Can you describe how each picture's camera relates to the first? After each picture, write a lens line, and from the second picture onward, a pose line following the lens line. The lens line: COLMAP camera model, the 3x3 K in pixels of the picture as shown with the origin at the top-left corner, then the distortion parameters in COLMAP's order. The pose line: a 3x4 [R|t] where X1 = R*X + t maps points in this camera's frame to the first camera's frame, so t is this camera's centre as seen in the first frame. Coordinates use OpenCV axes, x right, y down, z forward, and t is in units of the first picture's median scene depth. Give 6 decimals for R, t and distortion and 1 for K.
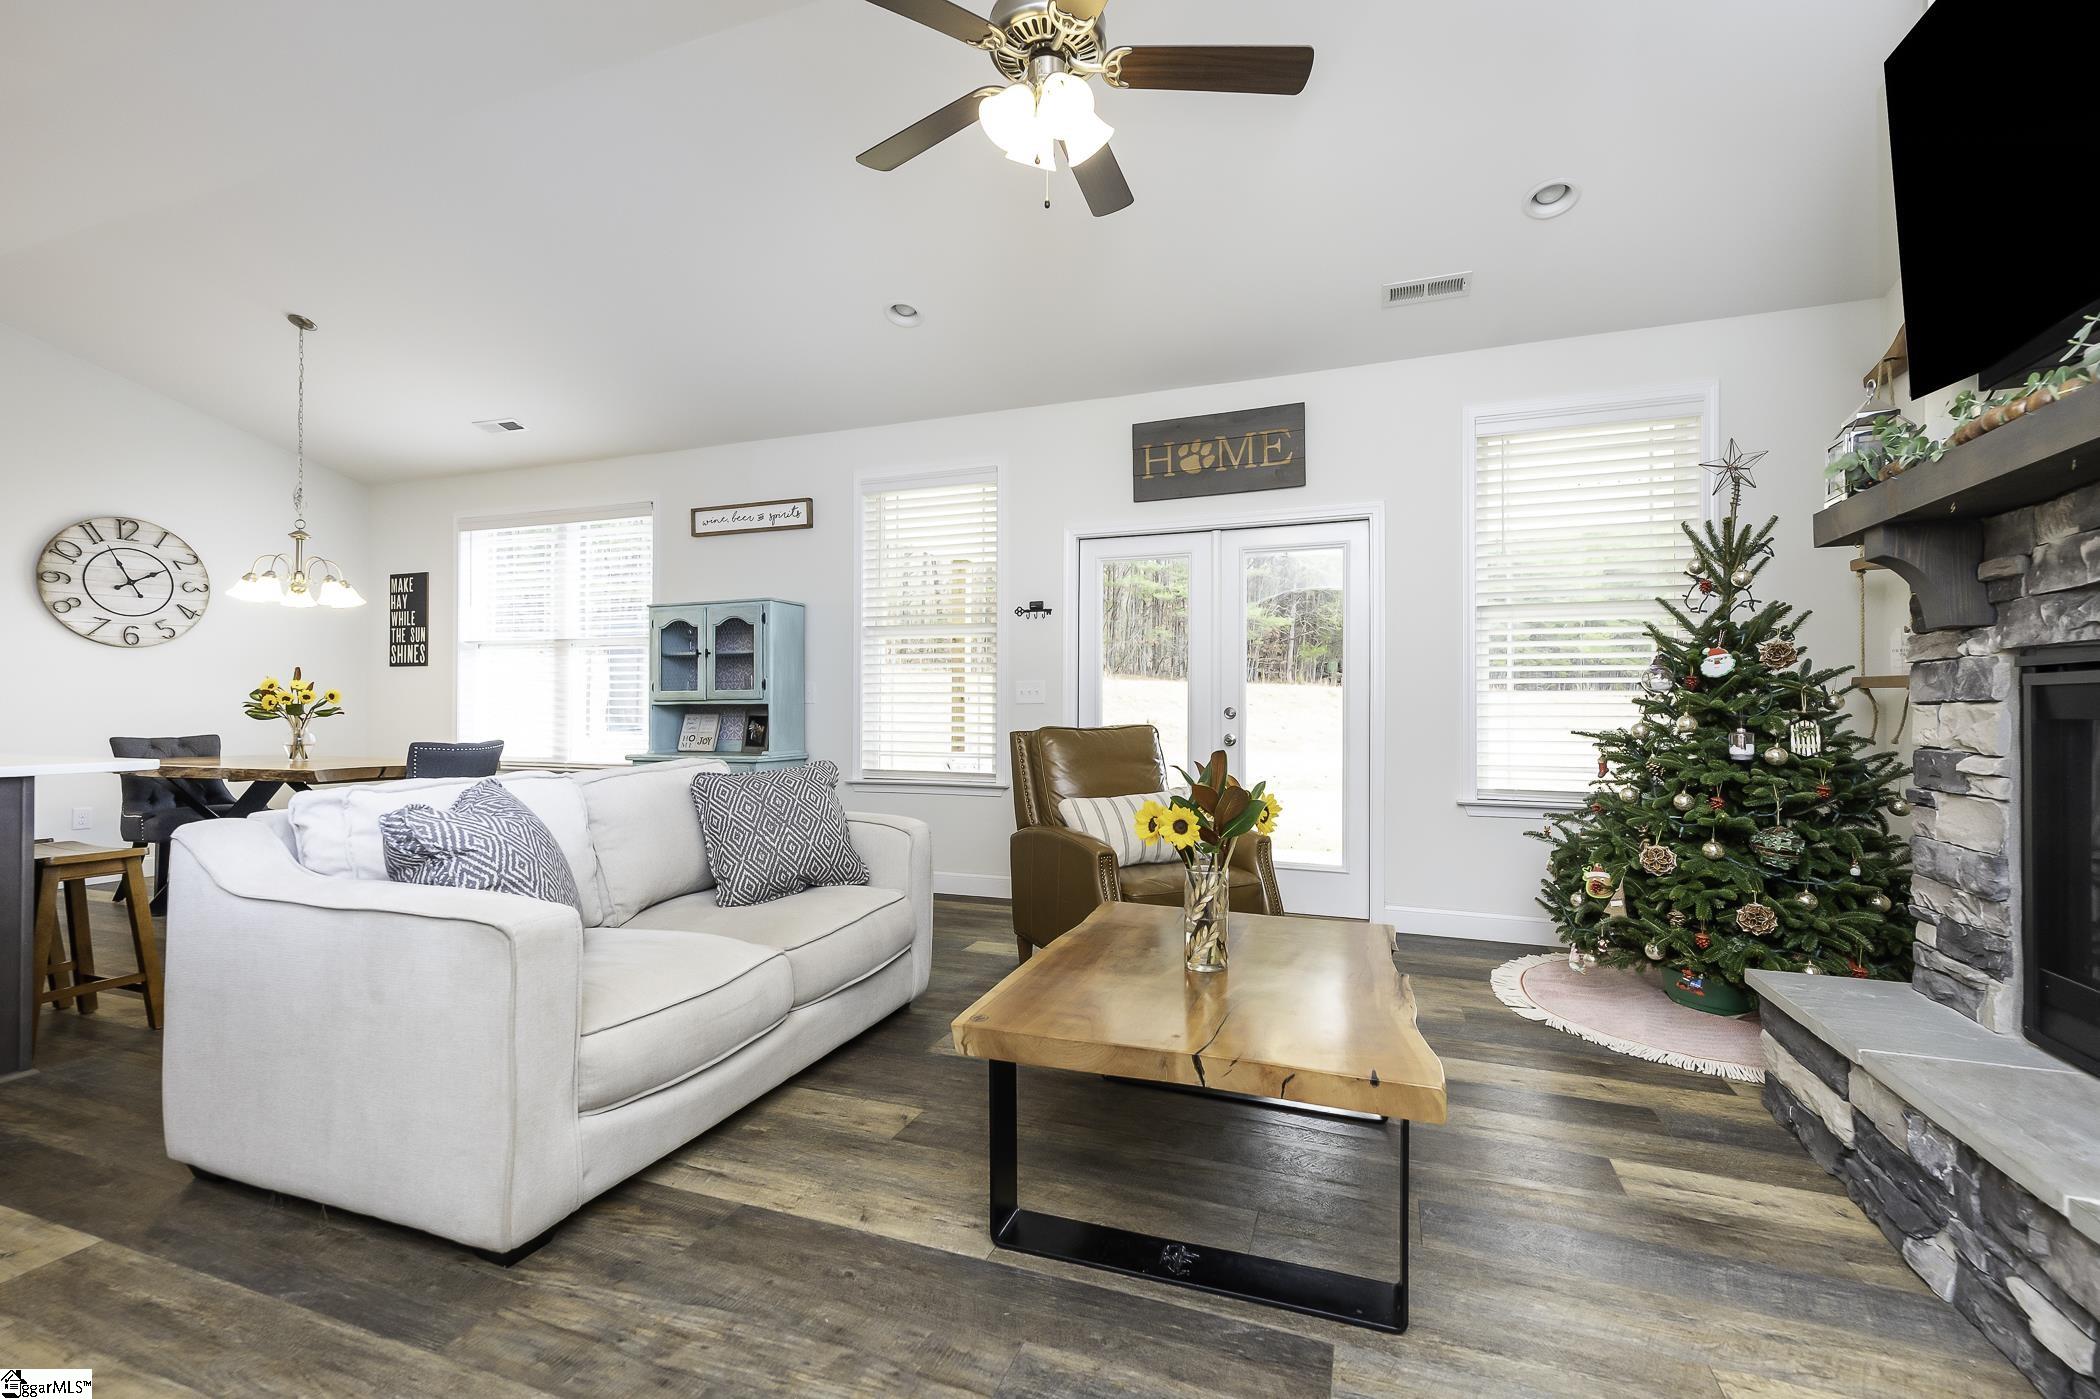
lens RADIAL K [[888.7, 0, 1048.9], [0, 888.7, 702.9], [0, 0, 1]] dist [0.008051, 0.000168]
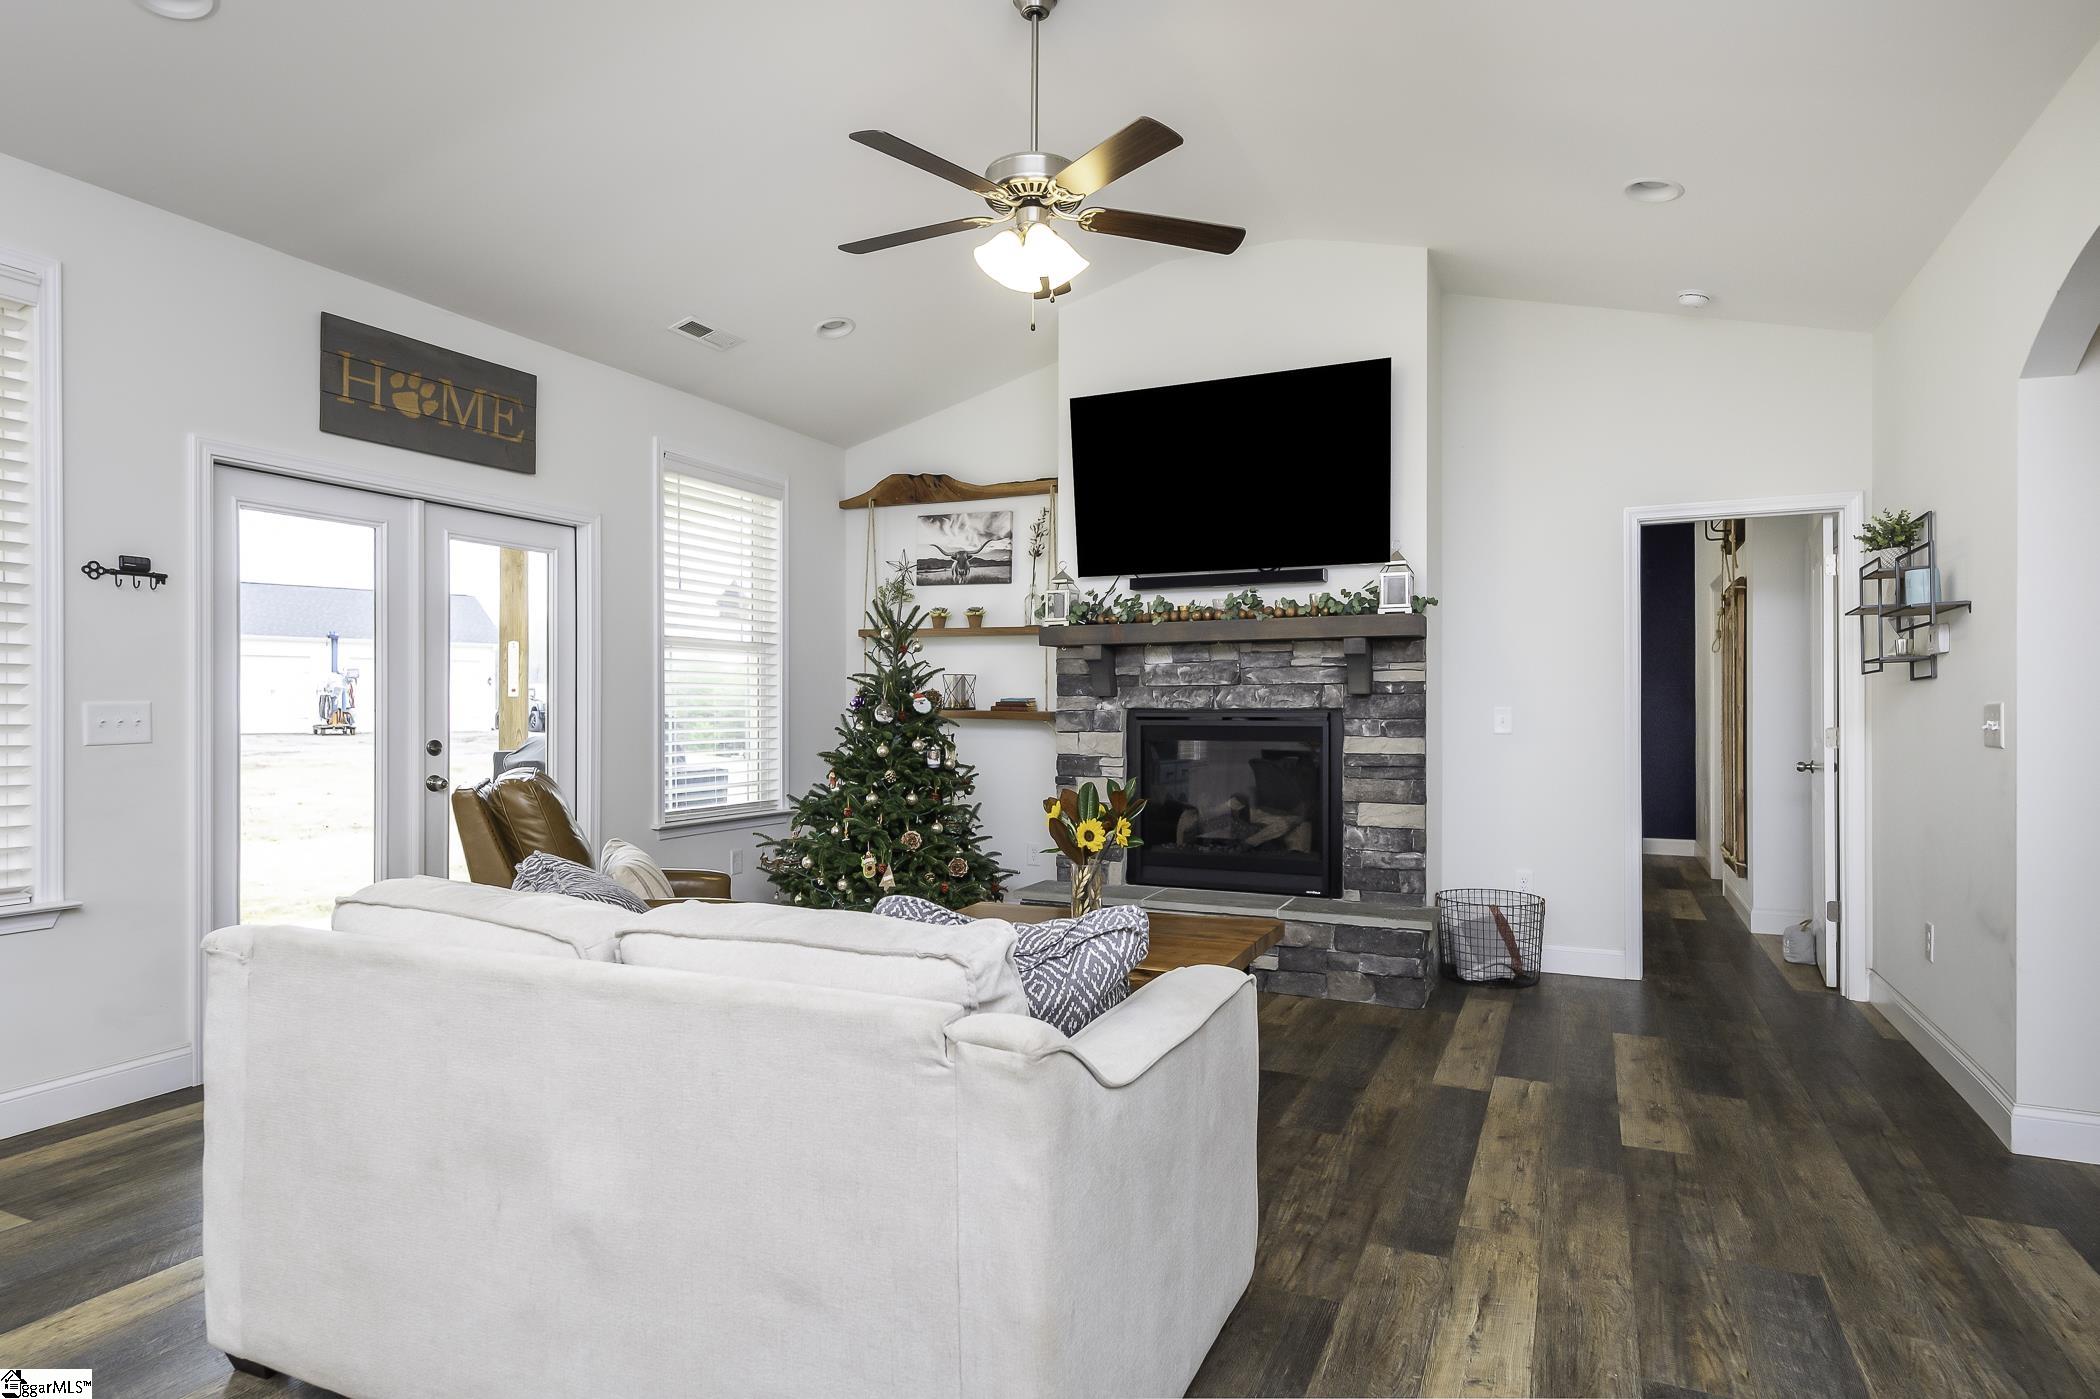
lens RADIAL K [[1145.9, 0, 1051.0], [0, 1145.9, 700.3], [0, 0, 1]] dist [0.002333, 0.000145]
pose [[0.078698, -0.000792, 0.996898, -0.750914], [-0.009623, 0.999952, 0.001554, -0.035462], [-0.996852, -0.009715, 0.078687, 0.418838]]
